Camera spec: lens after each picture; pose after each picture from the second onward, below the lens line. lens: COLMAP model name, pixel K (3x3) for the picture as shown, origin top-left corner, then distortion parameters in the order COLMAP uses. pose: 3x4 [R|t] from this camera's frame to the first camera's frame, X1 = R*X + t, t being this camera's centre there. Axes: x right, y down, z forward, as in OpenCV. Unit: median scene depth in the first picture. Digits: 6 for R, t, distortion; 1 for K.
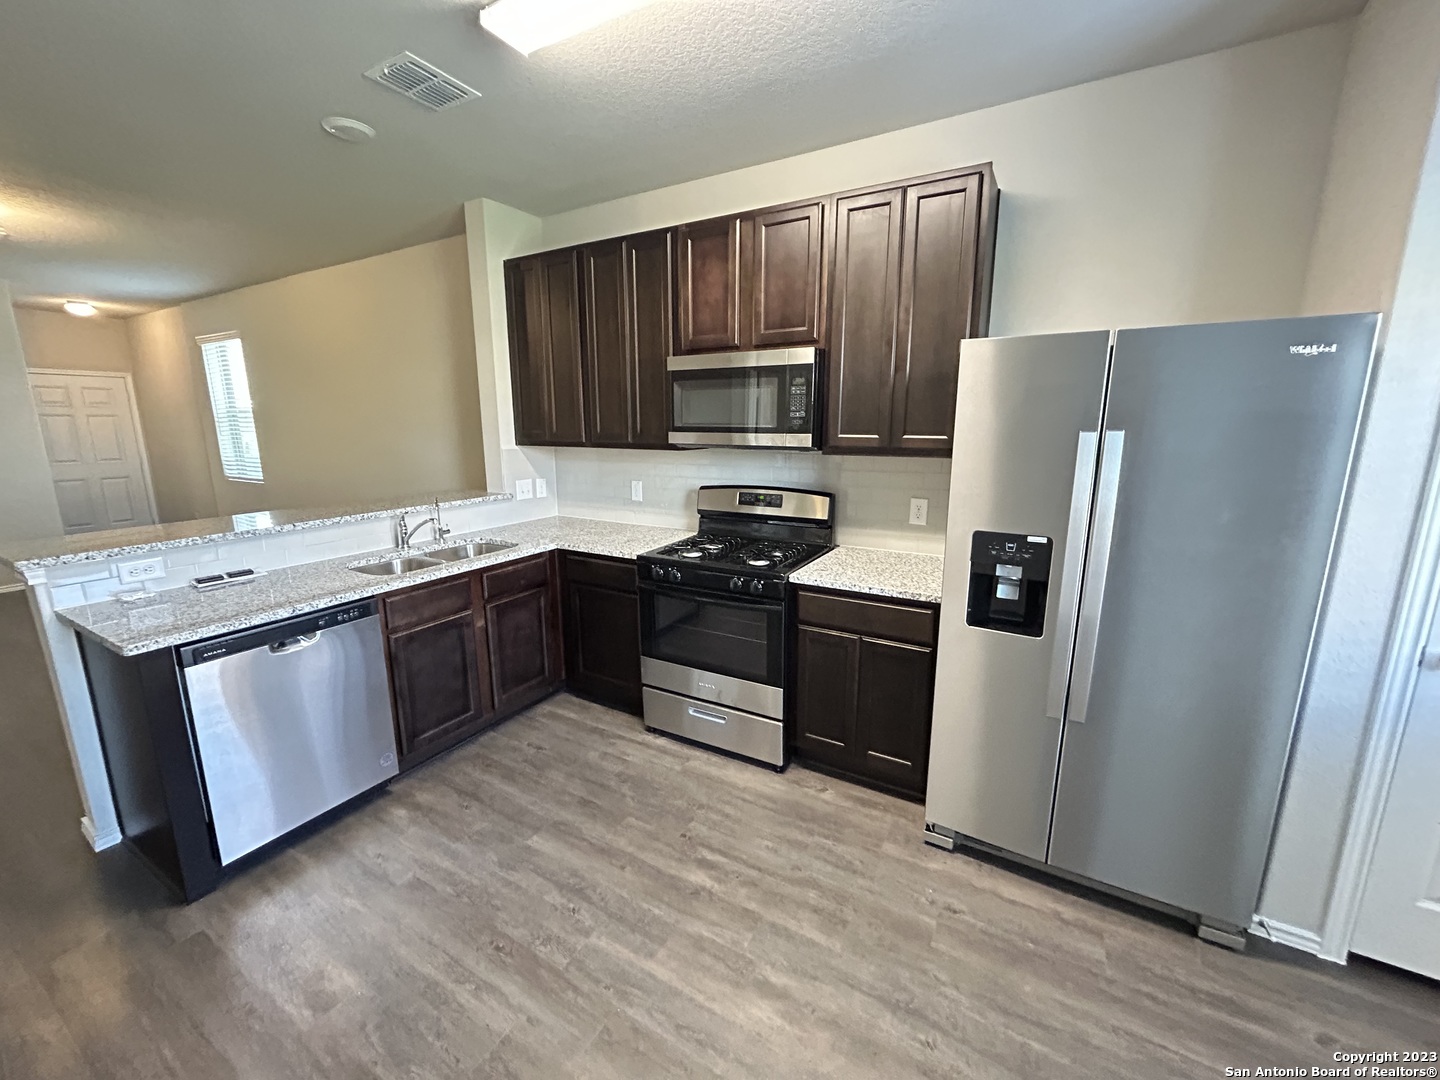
lens RADIAL K [[578.0, 0, 720.0], [0, 578.0, 540.0], [0, 0, 1]] dist [-0.001330, 0.000785]
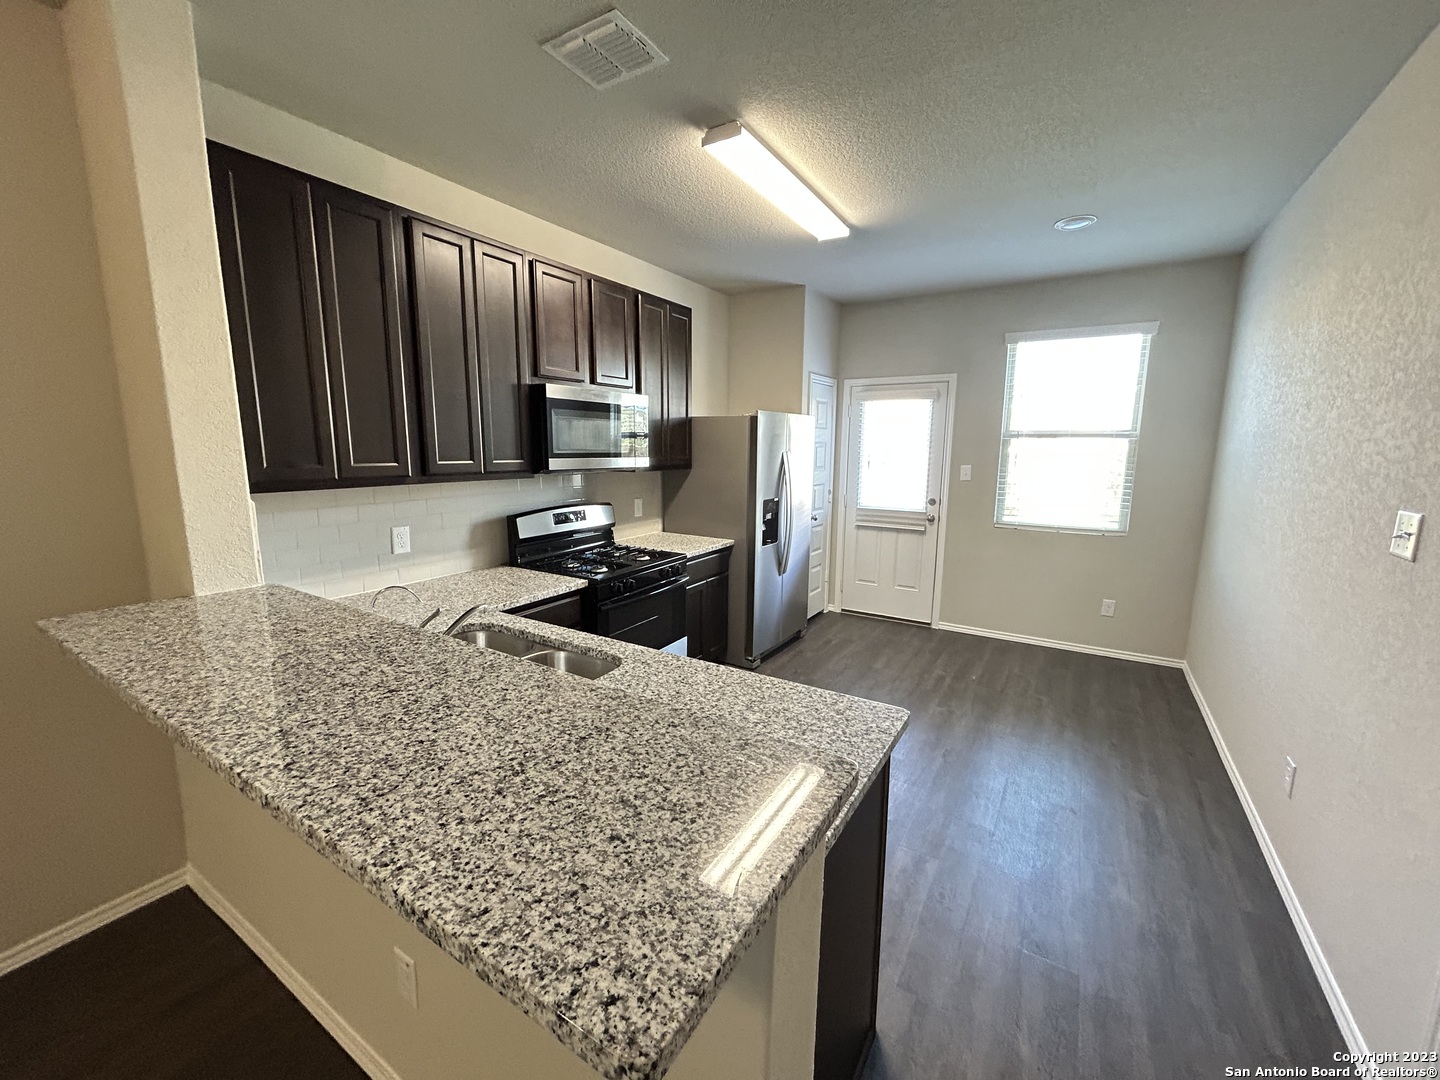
lens RADIAL K [[578.0, 0, 720.0], [0, 578.0, 540.0], [0, 0, 1]] dist [-0.001330, 0.000785]
pose [[0.030914, -0.163227, 0.986104, -1.286116], [0.192389, 0.969099, 0.154381, -0.178452], [-0.980832, 0.184943, 0.061362, 0.813389]]
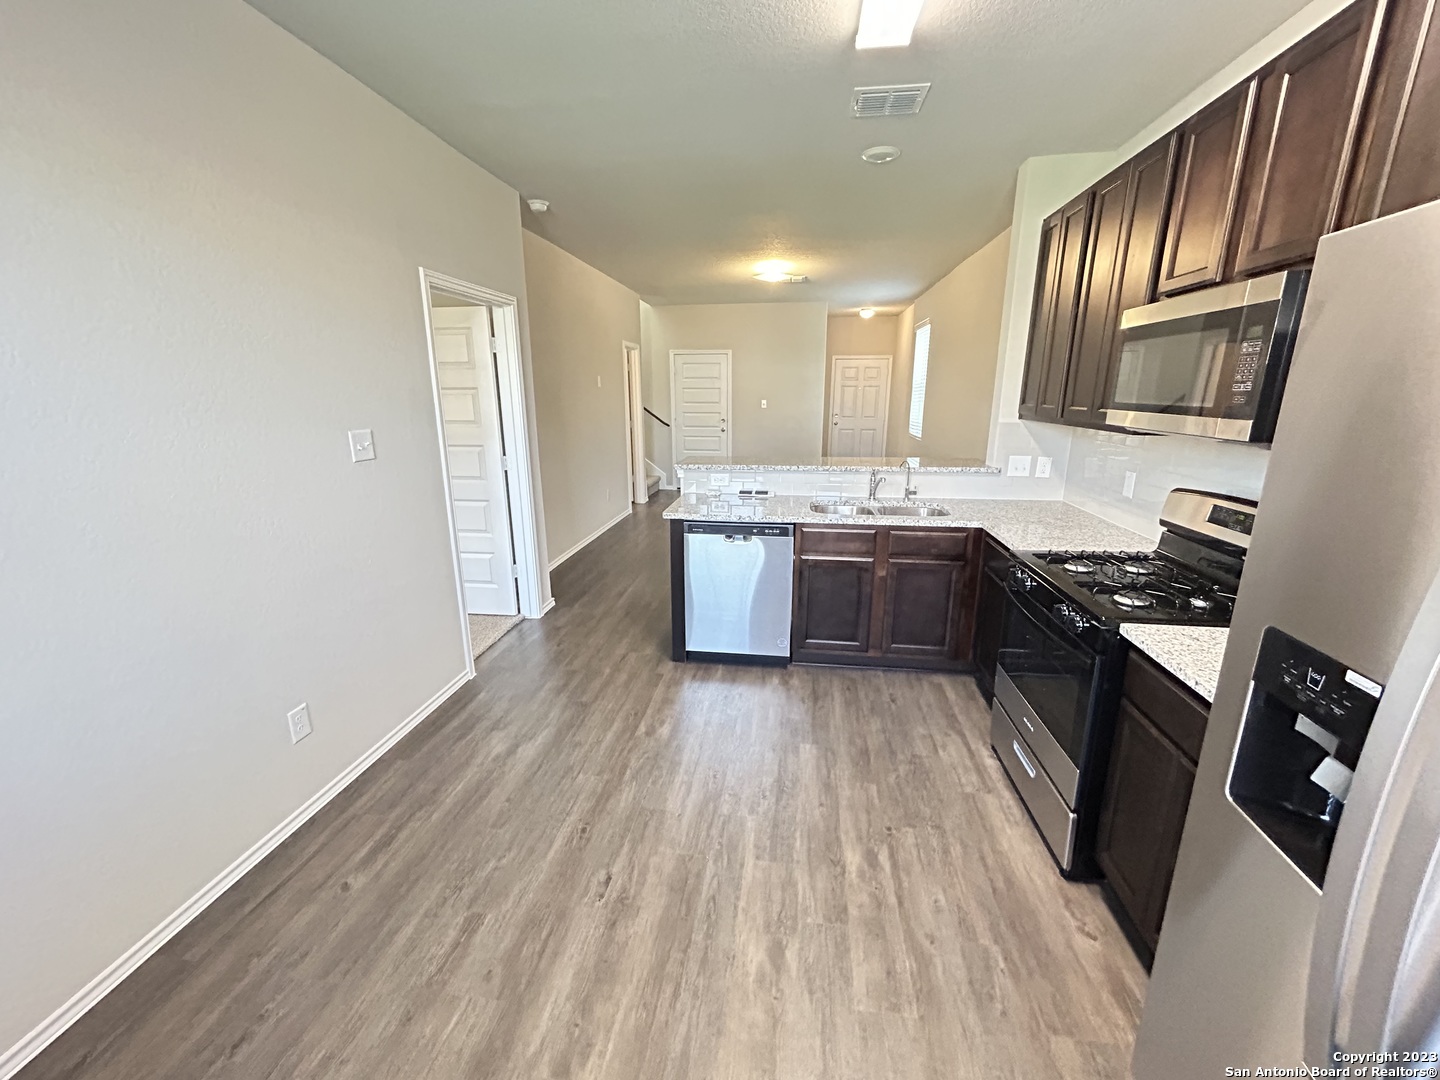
lens RADIAL K [[578.0, 0, 720.0], [0, 578.0, 540.0], [0, 0, 1]] dist [-0.001330, 0.000785]
pose [[0.378917, 0.234236, -0.895296, 0.531085], [-0.185998, 0.966972, 0.174269, -0.066461], [0.906546, 0.100490, 0.409970, 0.270712]]
